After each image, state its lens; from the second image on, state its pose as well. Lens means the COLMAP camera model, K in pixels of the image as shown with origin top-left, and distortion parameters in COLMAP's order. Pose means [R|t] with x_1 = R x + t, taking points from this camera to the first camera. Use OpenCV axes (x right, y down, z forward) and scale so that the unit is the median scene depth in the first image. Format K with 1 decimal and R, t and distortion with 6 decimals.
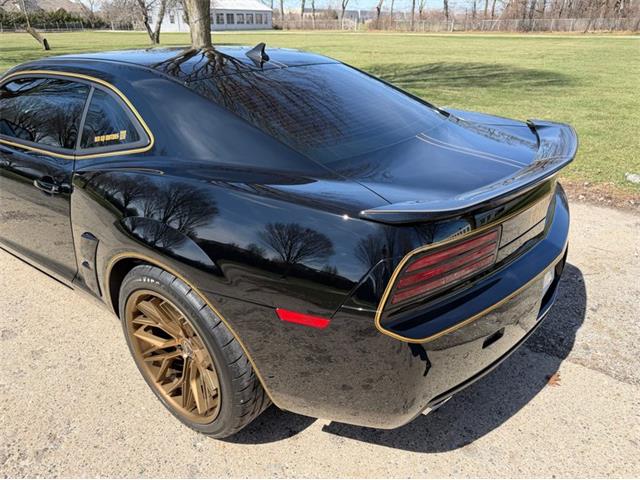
lens RADIAL K [[453.5, 0, 323.4], [0, 453.5, 245.0], [0, 0, 1]] dist [0.013394, -0.023810]
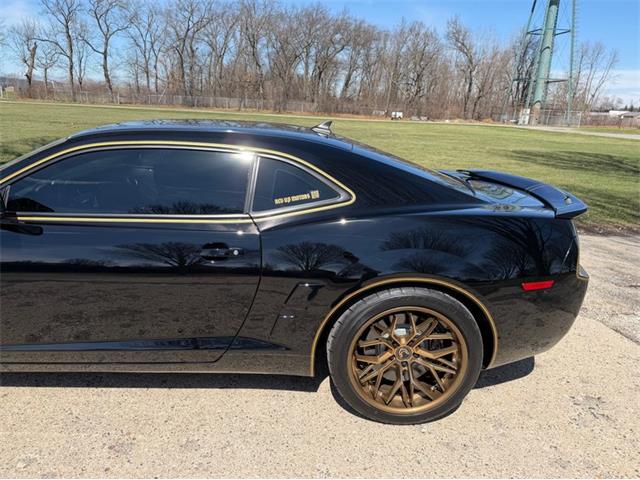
lens RADIAL K [[453.5, 0, 316.9], [0, 453.5, 245.6], [0, 0, 1]] dist [0.013394, -0.023810]
pose [[0.782832, -0.143434, 0.605475, -1.054026], [0.226363, 0.972042, -0.062399, -0.021988], [-0.579597, 0.185905, 0.793414, 0.023535]]
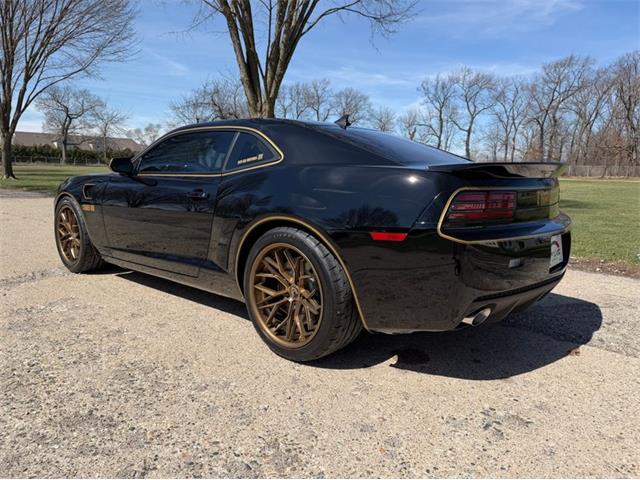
lens RADIAL K [[453.5, 0, 321.8], [0, 453.5, 233.7], [0, 0, 1]] dist [0.013394, -0.023810]
pose [[0.997162, 0.032384, -0.067972, -0.105953], [-0.051513, 0.951848, -0.302210, 0.396602], [0.054912, 0.304854, 0.950815, -0.315880]]
